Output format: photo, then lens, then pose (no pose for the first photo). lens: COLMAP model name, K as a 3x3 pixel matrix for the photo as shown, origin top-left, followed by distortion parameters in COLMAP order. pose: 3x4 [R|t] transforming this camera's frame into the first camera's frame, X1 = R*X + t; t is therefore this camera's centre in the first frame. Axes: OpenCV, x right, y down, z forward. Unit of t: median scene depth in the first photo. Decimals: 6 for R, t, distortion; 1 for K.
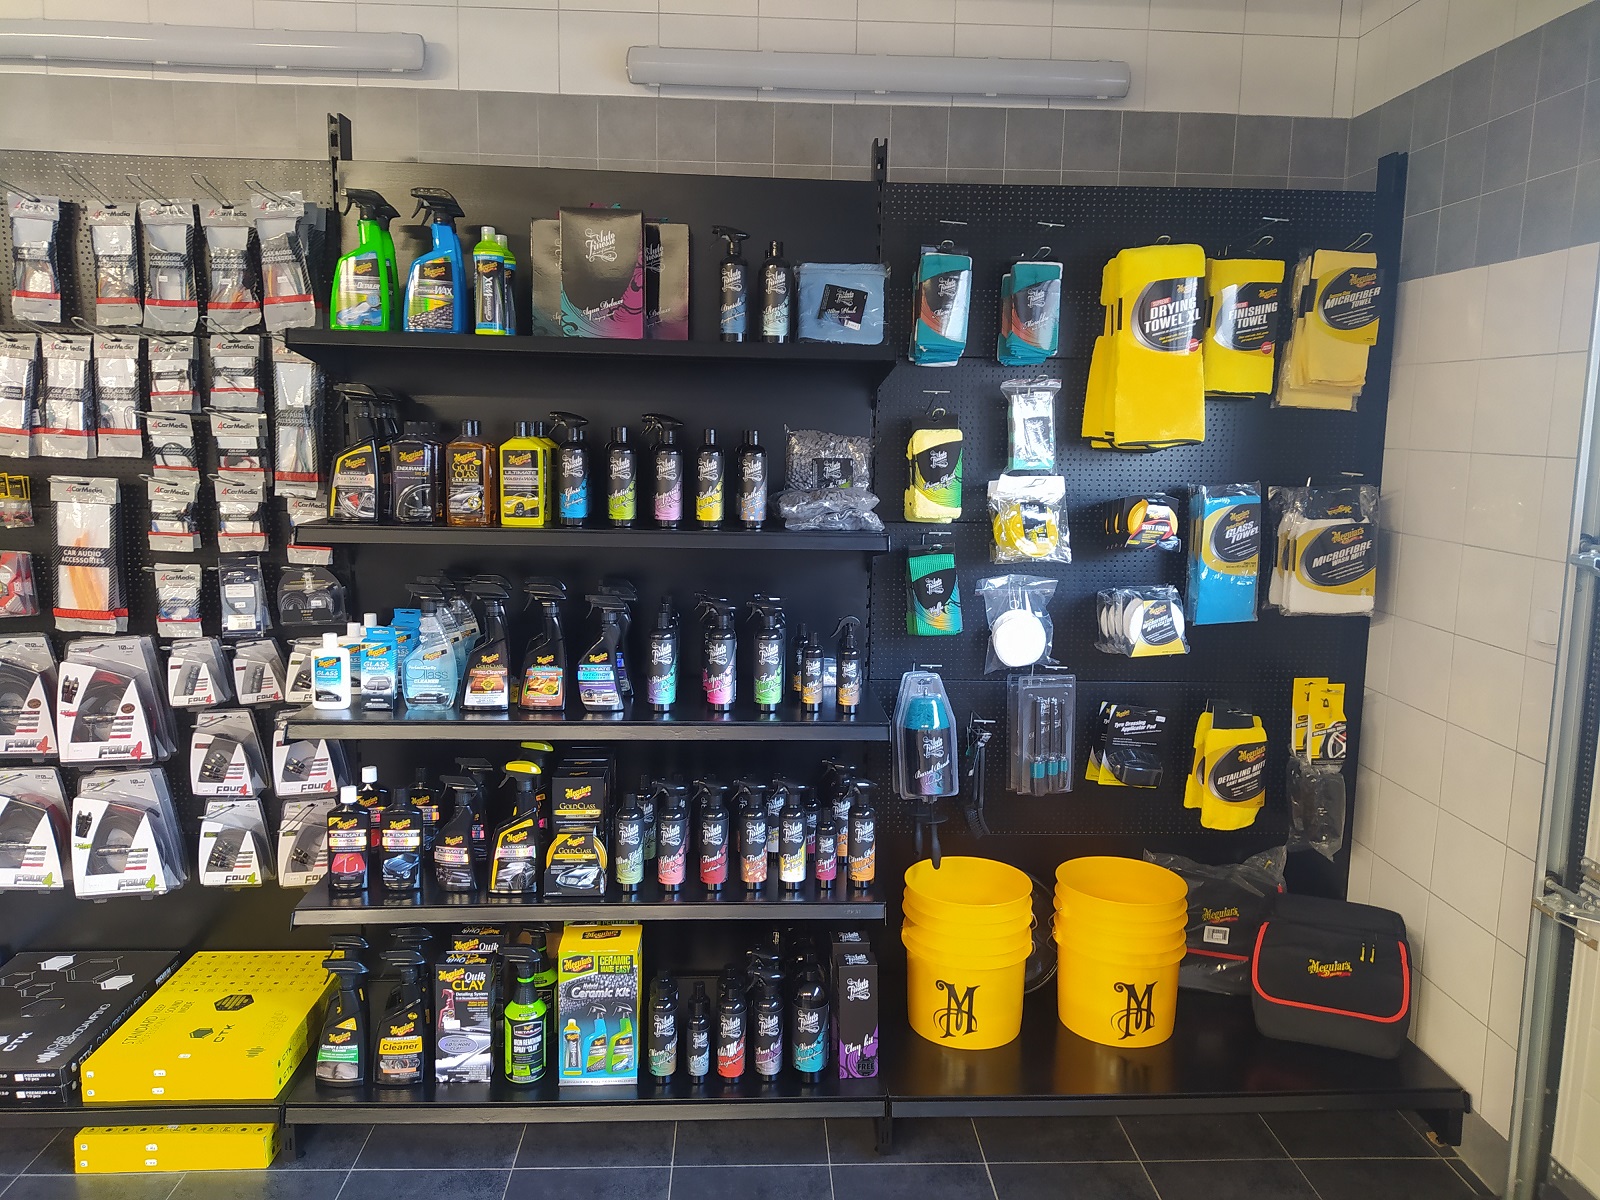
lens RADIAL K [[1231.9, 0, 800.0], [0, 1231.9, 600.0], [0, 0, 1]] dist [0.019730, 0.003192]
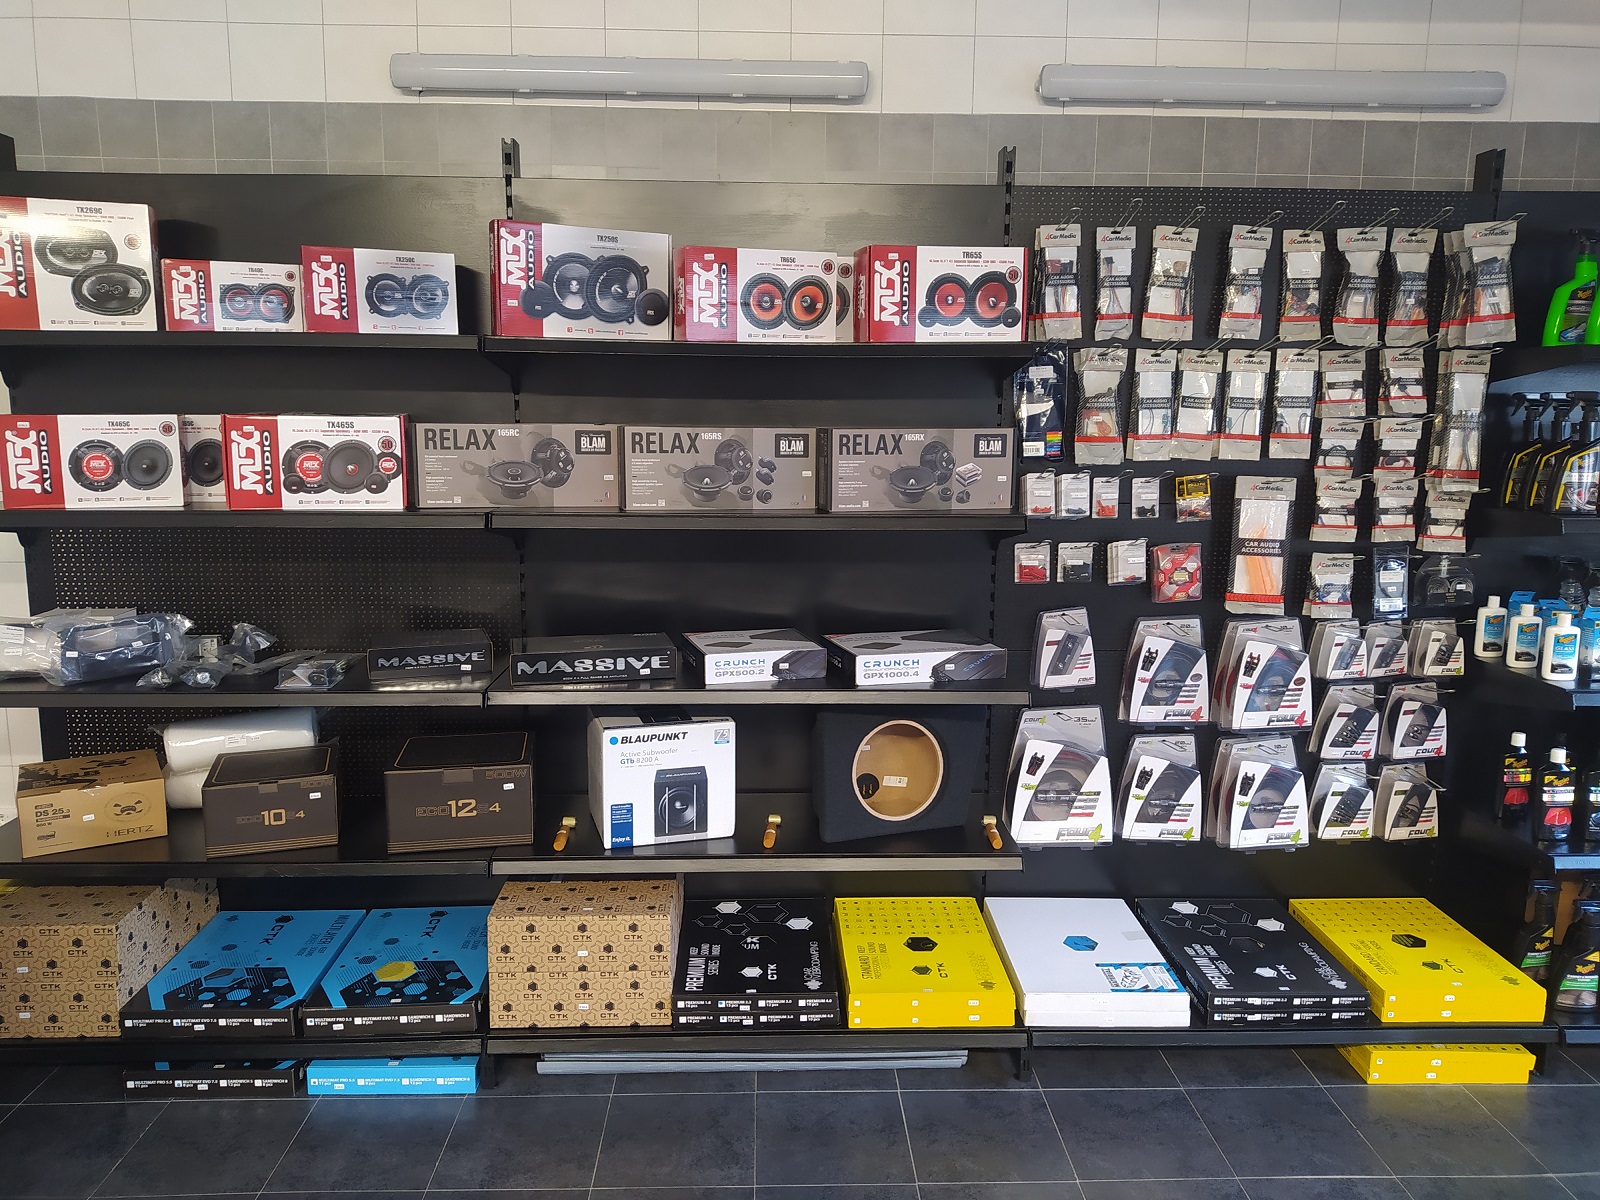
lens RADIAL K [[1179.5, 0, 800.0], [0, 1179.5, 600.0], [0, 0, 1]] dist [0.001785, -0.009533]
pose [[0.999781, -0.008698, -0.019015, -0.975620], [0.008918, 0.999893, 0.011558, -0.003237], [0.018913, -0.011725, 0.999752, -0.081442]]
